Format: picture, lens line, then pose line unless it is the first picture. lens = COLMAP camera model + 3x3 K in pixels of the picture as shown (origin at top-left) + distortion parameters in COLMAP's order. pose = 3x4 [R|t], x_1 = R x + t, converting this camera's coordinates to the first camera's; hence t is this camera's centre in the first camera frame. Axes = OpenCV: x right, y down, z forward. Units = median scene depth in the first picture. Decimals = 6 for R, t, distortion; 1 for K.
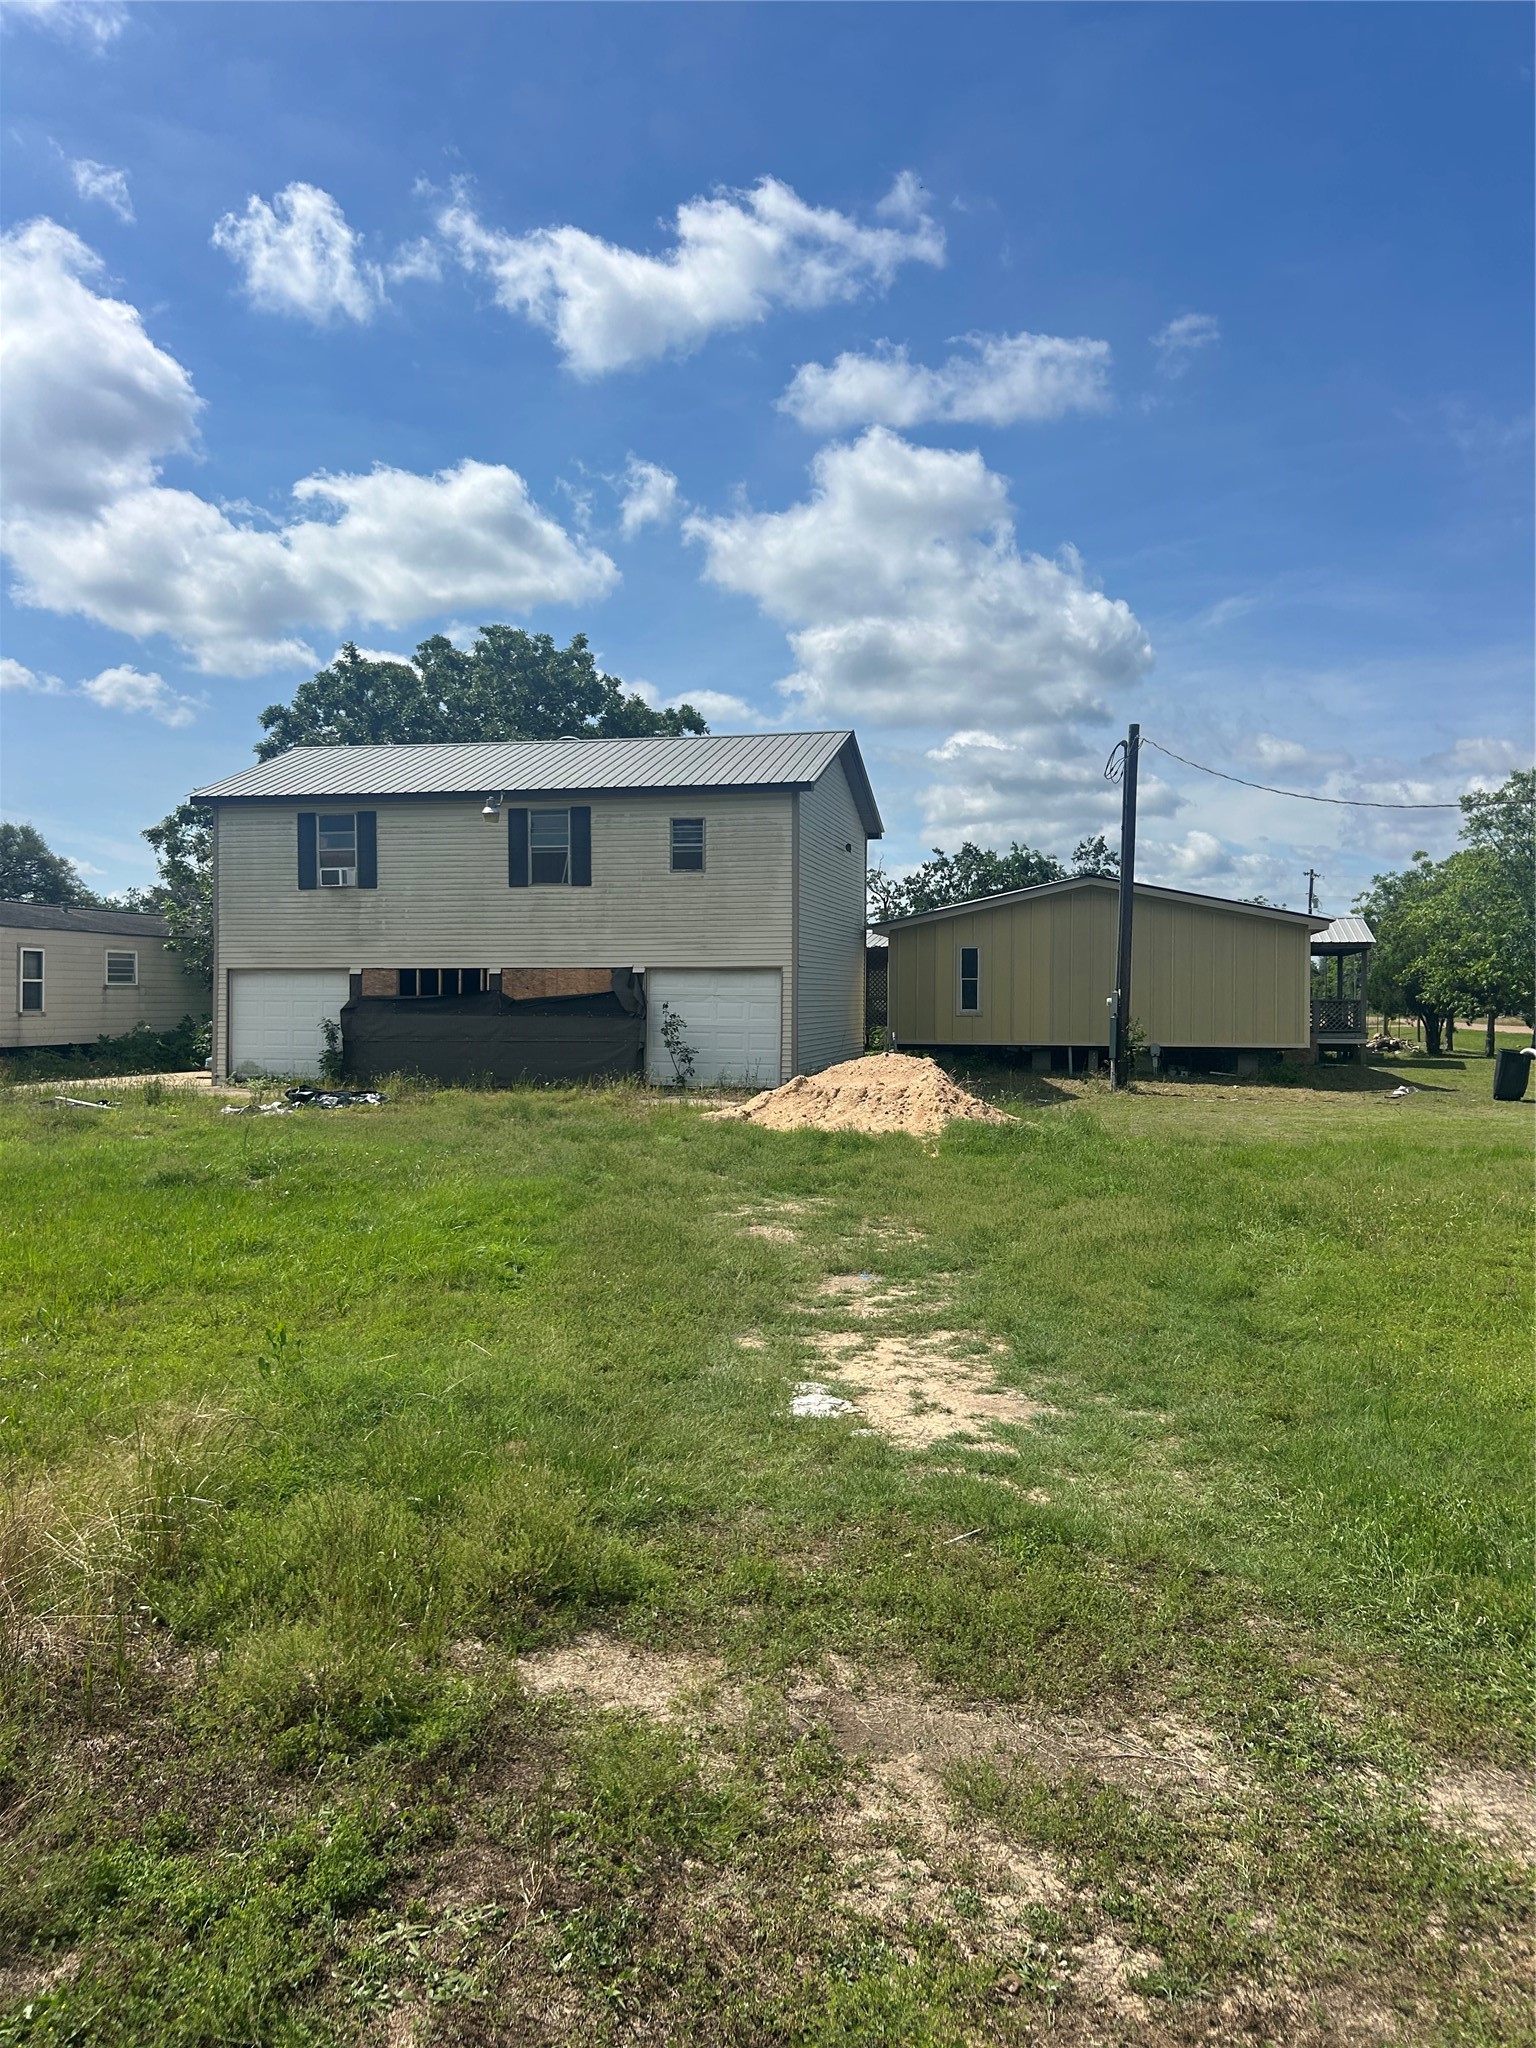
lens RADIAL K [[1517.5, 0, 711.0], [0, 1517.5, 1007.2], [0, 0, 1]] dist [-0.019049, -0.018948]
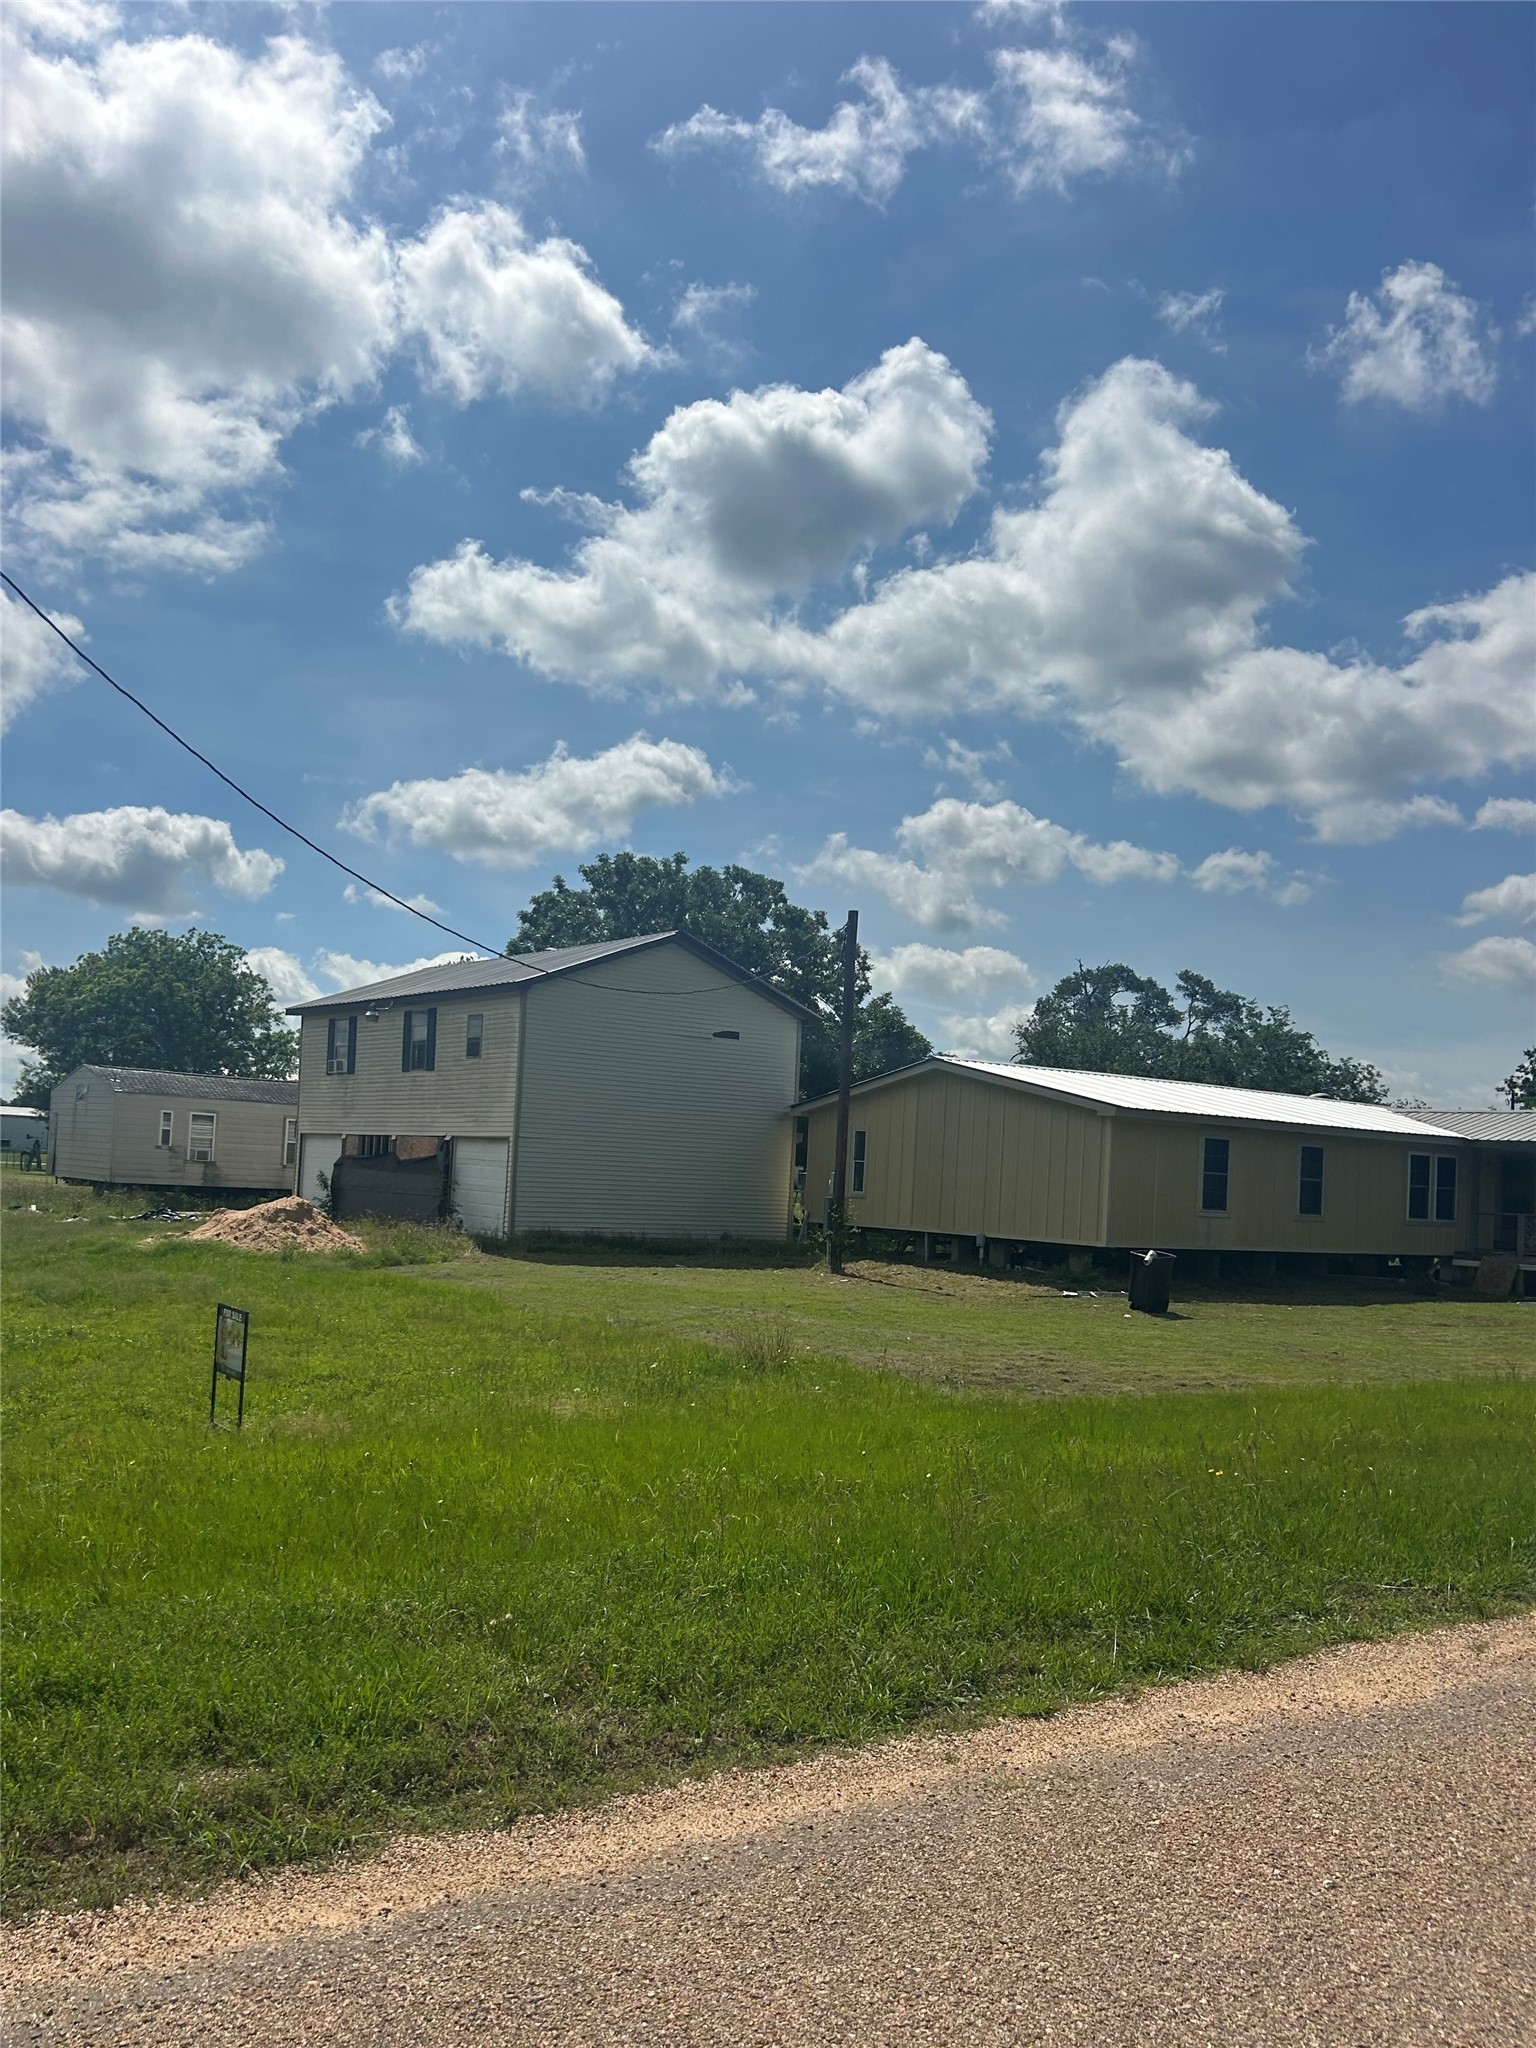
lens RADIAL K [[1636.5, 0, 596.5], [0, 1636.5, 1128.4], [0, 0, 1]] dist [0.068902, -0.013626]
pose [[0.756926, 0.019897, -0.653198, 0.869295], [-0.053871, 0.998034, -0.032025, 0.003828], [0.651277, 0.059429, 0.756510, 0.057012]]
